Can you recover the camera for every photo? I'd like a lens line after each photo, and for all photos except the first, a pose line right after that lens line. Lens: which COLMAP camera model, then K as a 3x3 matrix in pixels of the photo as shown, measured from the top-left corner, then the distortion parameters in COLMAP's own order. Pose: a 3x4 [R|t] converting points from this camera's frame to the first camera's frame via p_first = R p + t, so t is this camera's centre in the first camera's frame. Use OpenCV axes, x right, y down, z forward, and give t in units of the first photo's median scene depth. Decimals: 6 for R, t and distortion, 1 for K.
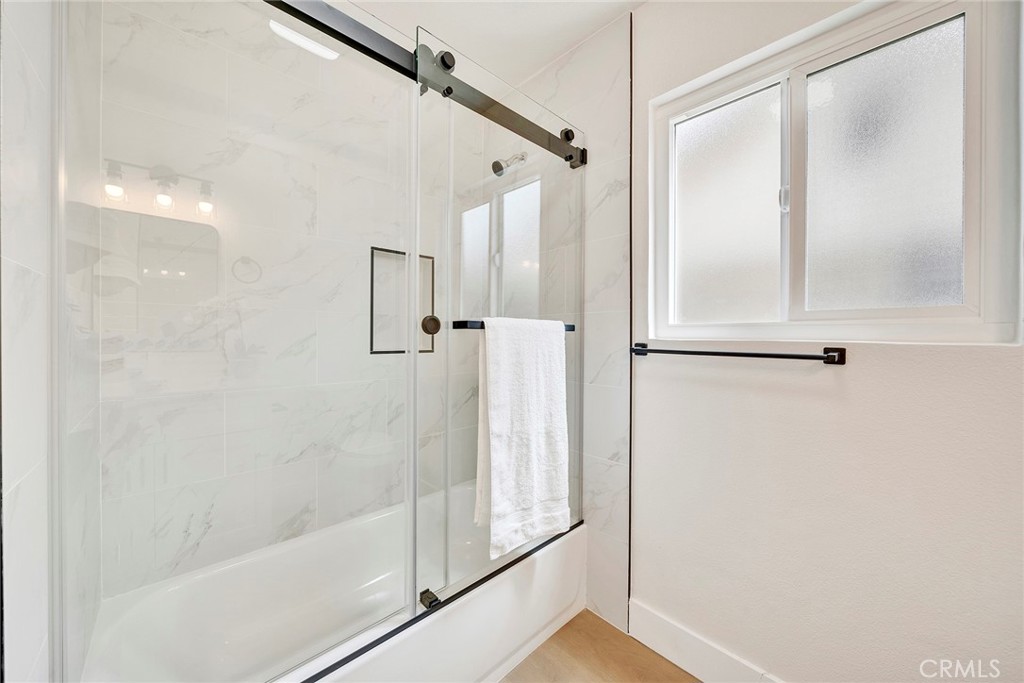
lens RADIAL K [[373.1, 0, 512.0], [0, 373.1, 341.5], [0, 0, 1]] dist [-0.001346, -0.000152]
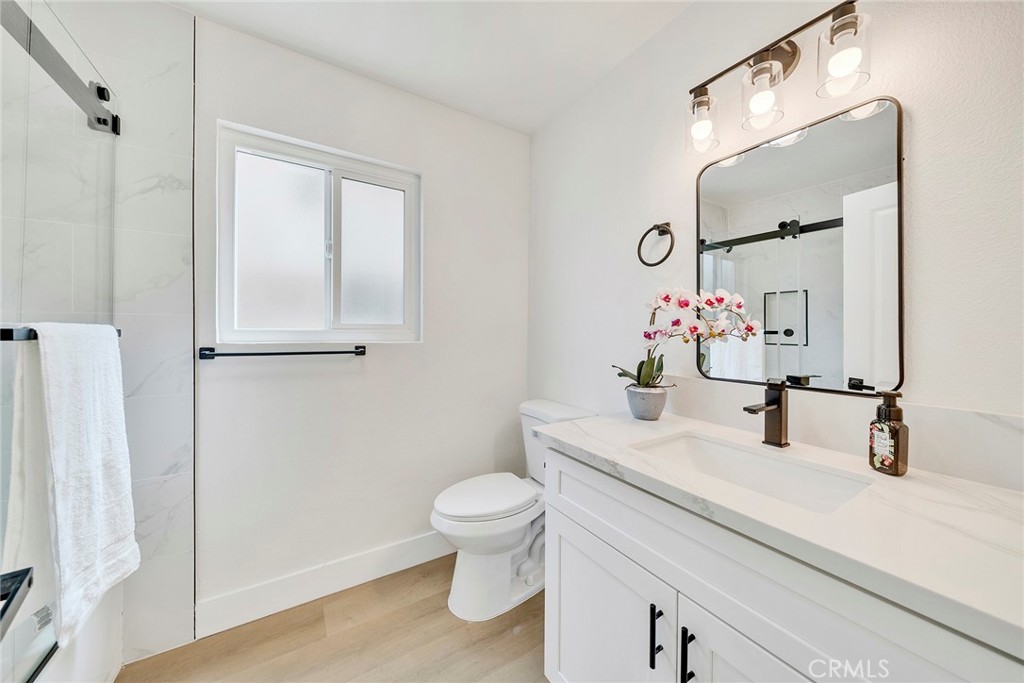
lens RADIAL K [[373.1, 0, 512.0], [0, 373.1, 341.5], [0, 0, 1]] dist [-0.001346, -0.000152]
pose [[0.190446, -0.033624, 0.981122, -0.524548], [0.006136, 0.999434, 0.033061, -0.042496], [-0.981679, -0.000276, 0.190544, -0.020968]]
